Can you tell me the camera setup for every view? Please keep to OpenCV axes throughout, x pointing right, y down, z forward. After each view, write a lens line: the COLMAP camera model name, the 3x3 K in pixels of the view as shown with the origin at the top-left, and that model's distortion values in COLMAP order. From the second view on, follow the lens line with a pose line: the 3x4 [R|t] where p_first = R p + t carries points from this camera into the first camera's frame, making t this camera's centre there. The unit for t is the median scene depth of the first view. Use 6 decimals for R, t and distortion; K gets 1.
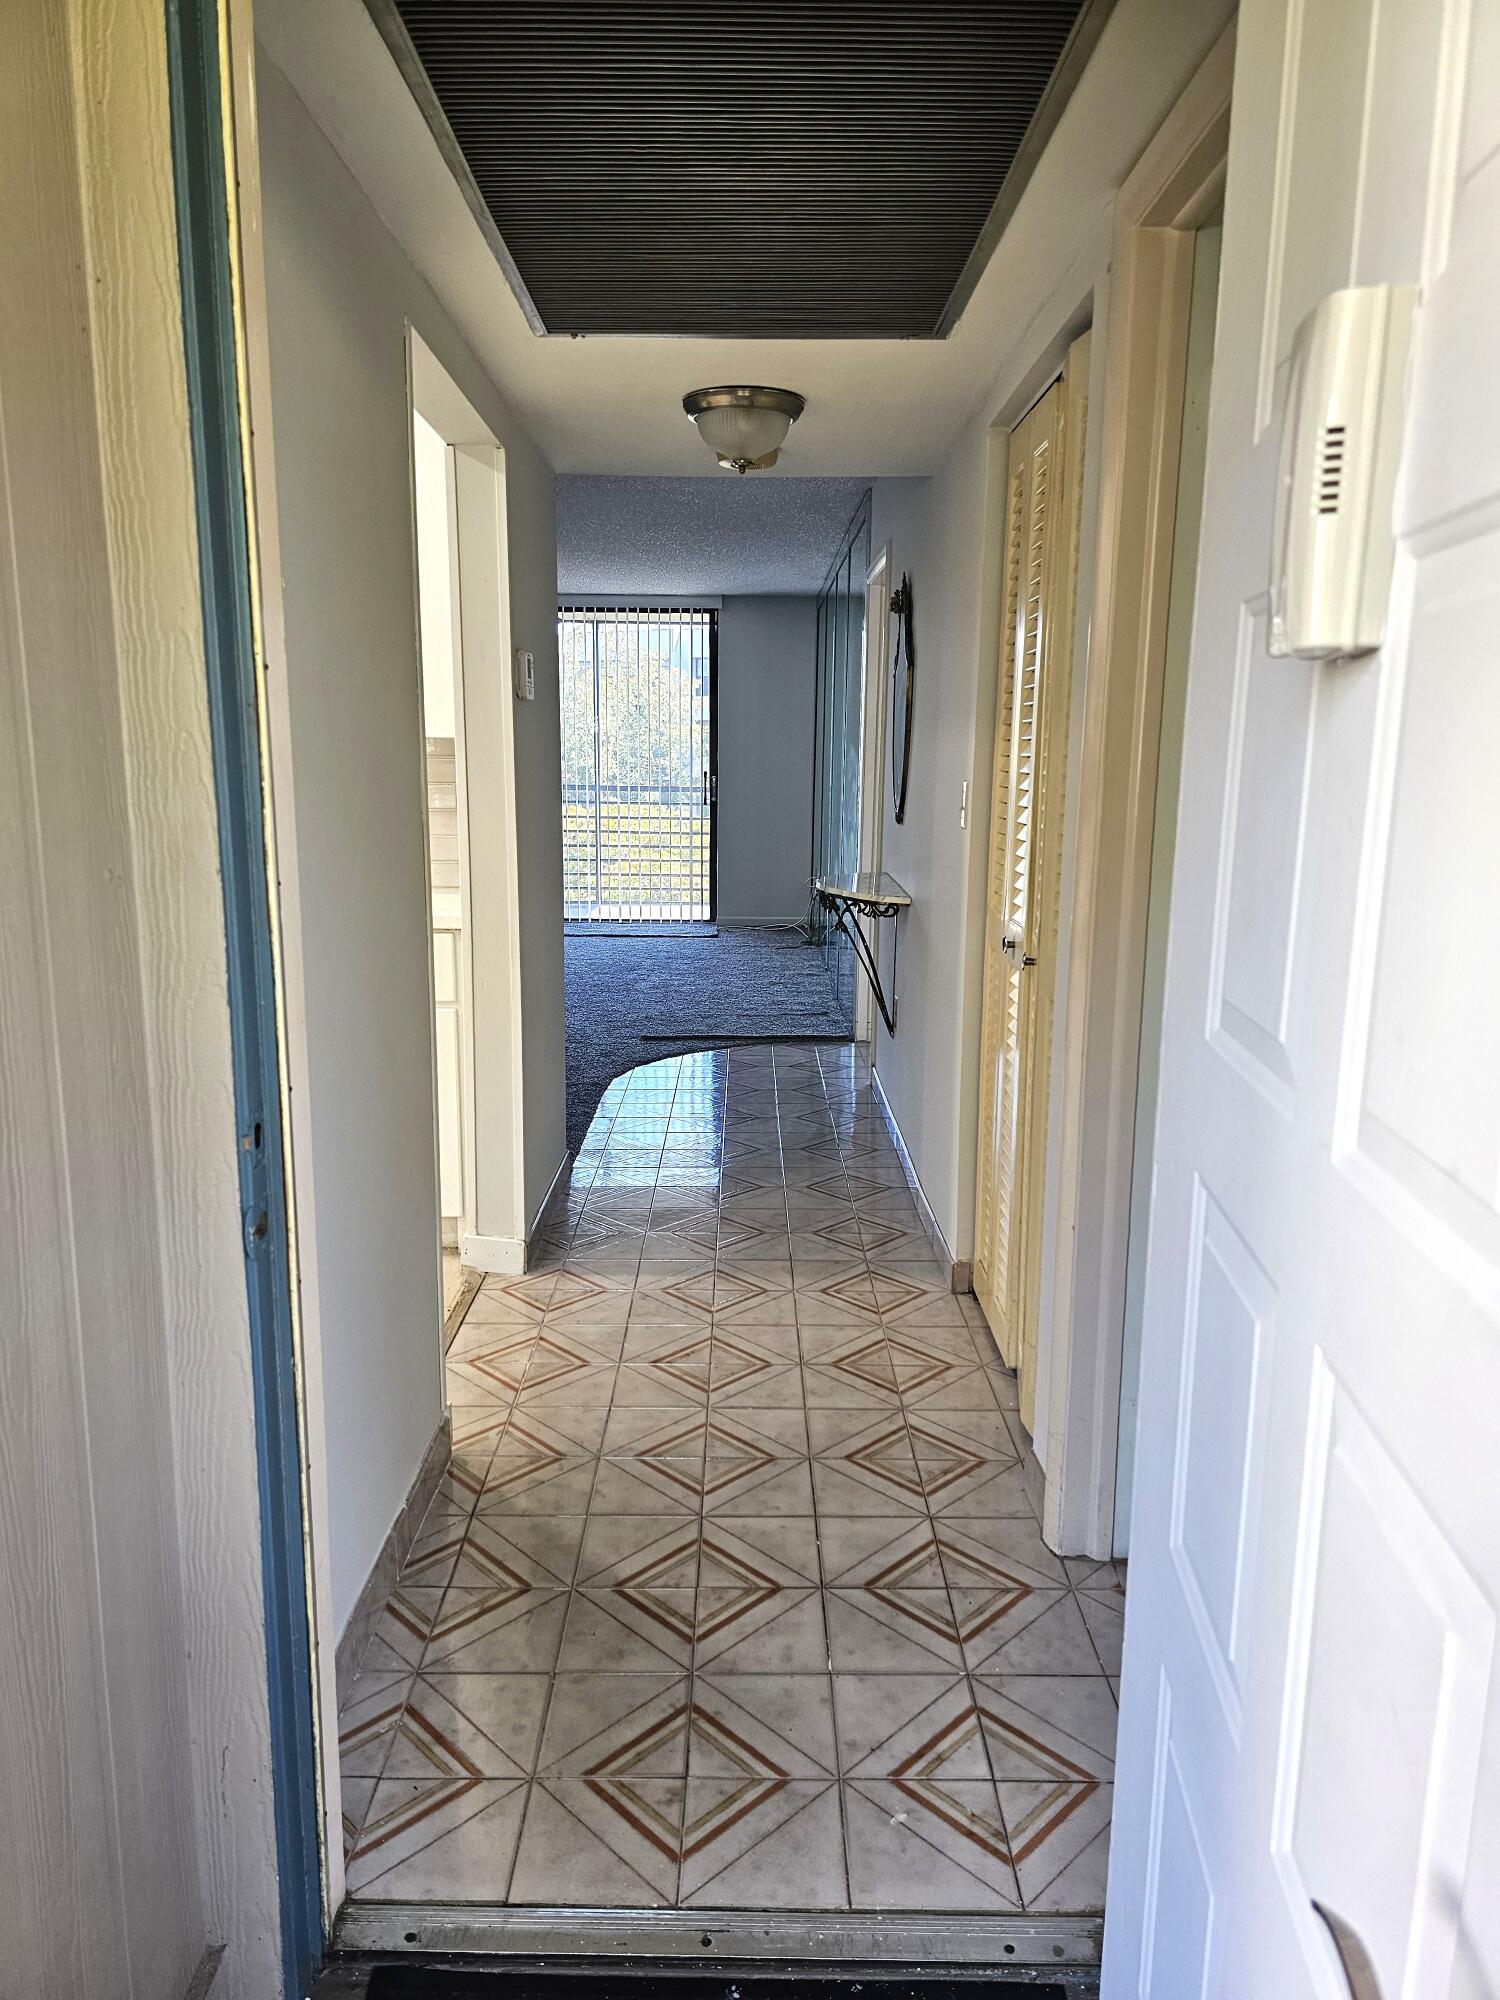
lens RADIAL K [[1315.8, 0, 739.6], [0, 1315.8, 995.1], [0, 0, 1]] dist [0.003716, 0.001409]
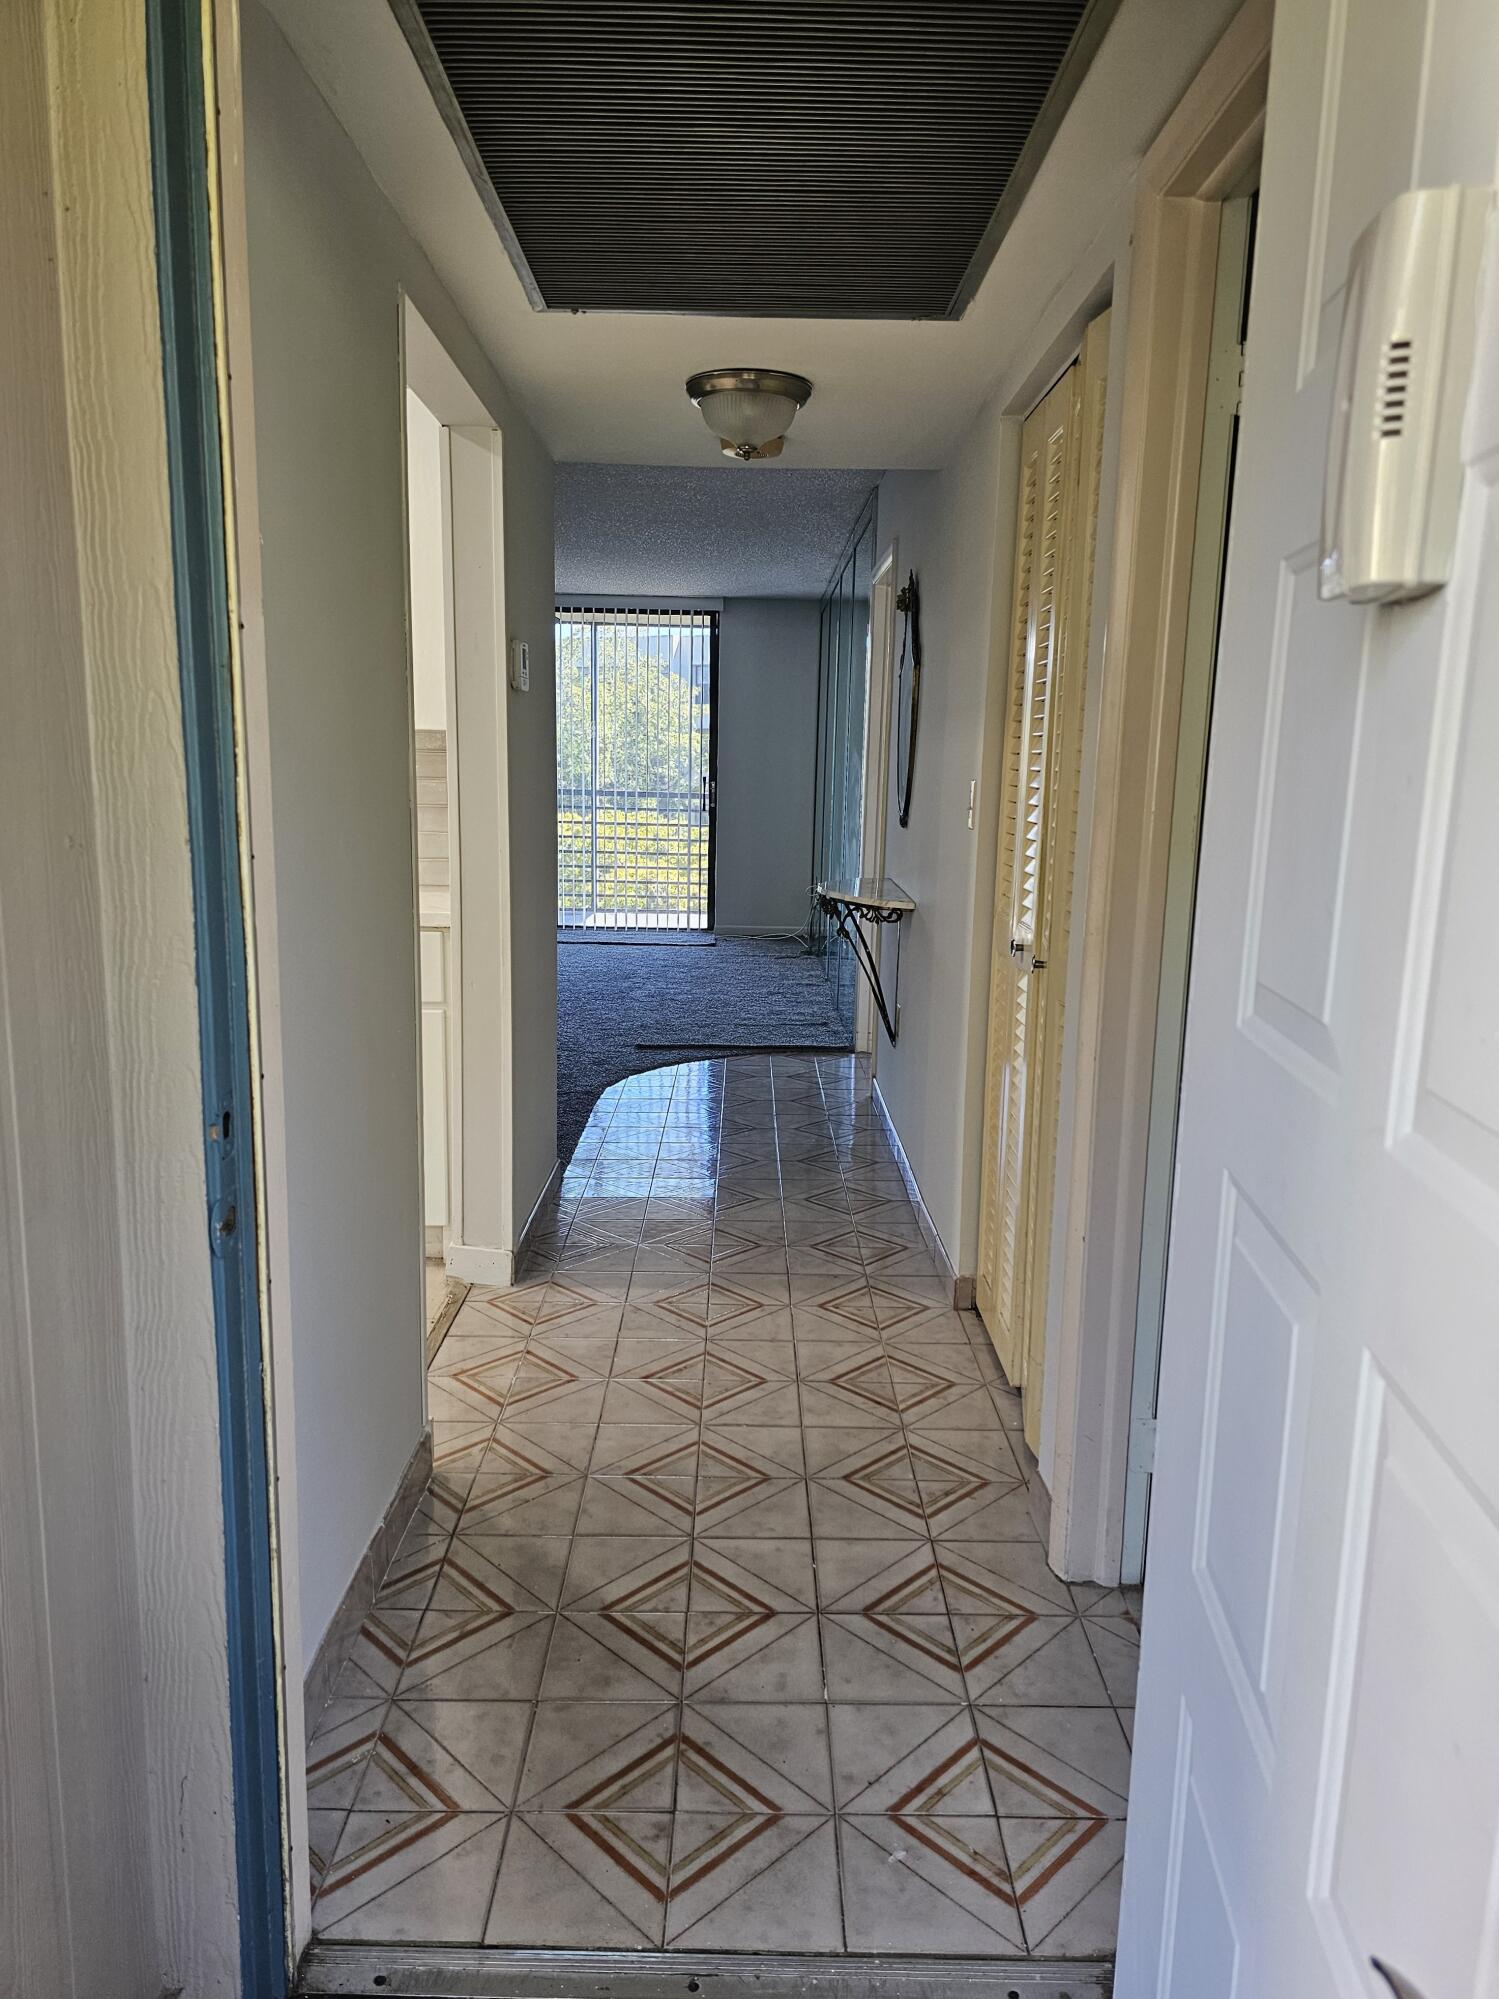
lens RADIAL K [[1340.9, 0, 749.5], [0, 1340.9, 999.5], [0, 0, 1]] dist [0.003484, -0.000455]
pose [[0.999891, 0.011178, 0.009617, -0.001255], [-0.011108, 0.999912, -0.007282, 0.009627], [-0.009698, 0.007174, 0.999927, 0.018085]]
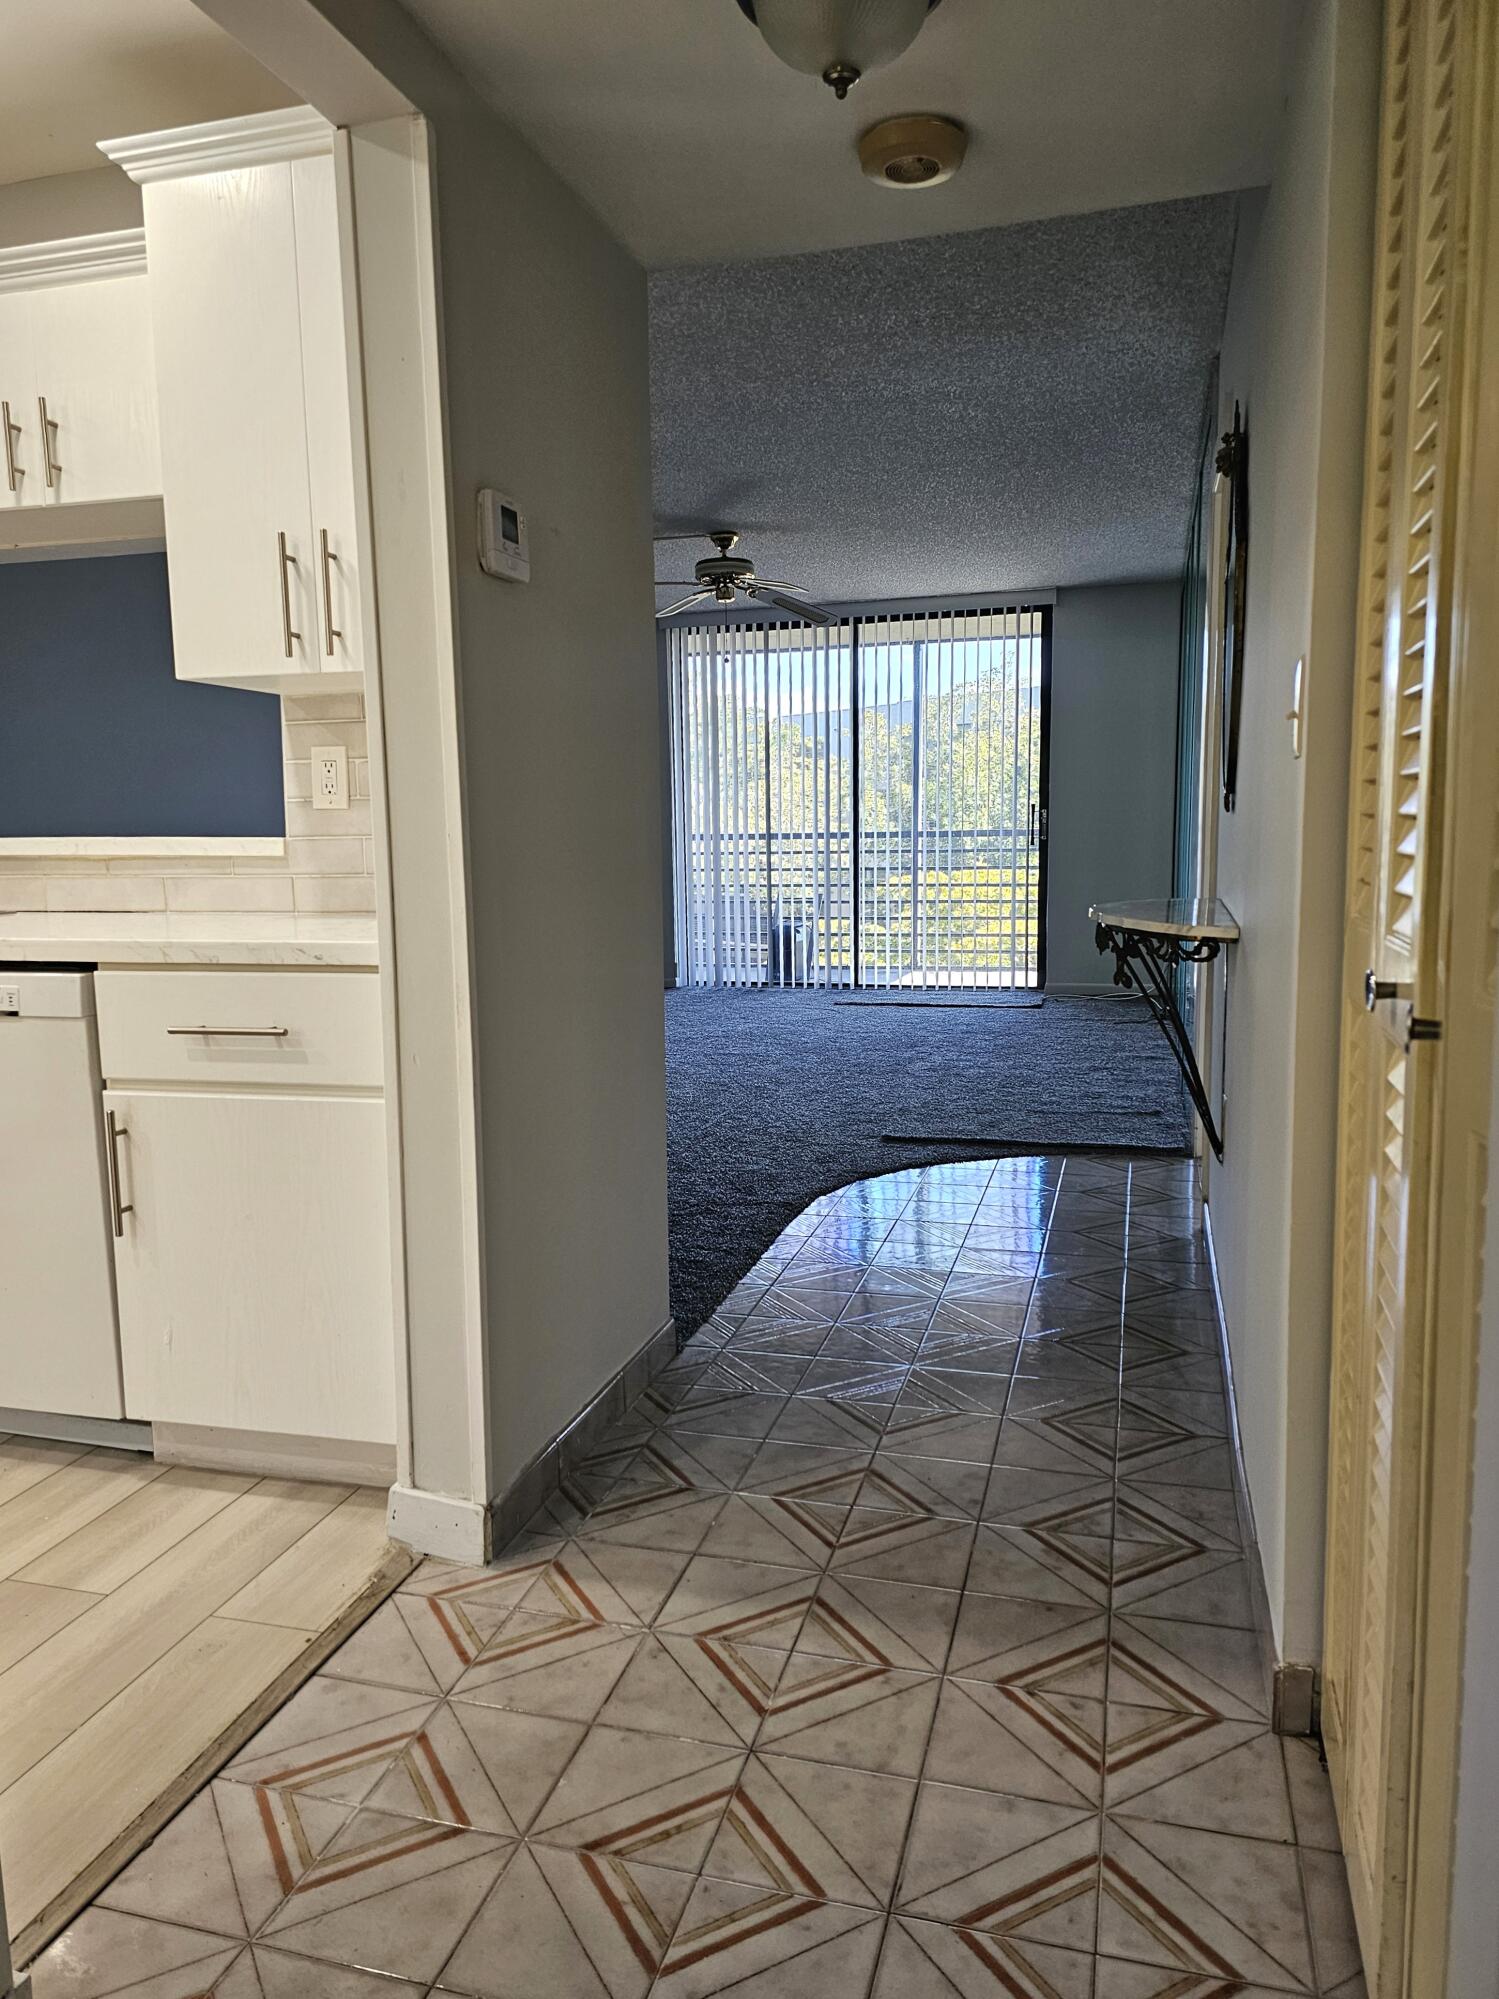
lens RADIAL K [[1371.1, 0, 735.1], [0, 1371.1, 998.0], [0, 0, 1]] dist [0.109454, -0.157774]
pose [[0.960986, 0.009669, -0.276428, 0.139205], [-0.024954, 0.998344, -0.051829, -0.009097], [0.275469, 0.056705, 0.959636, 0.559496]]
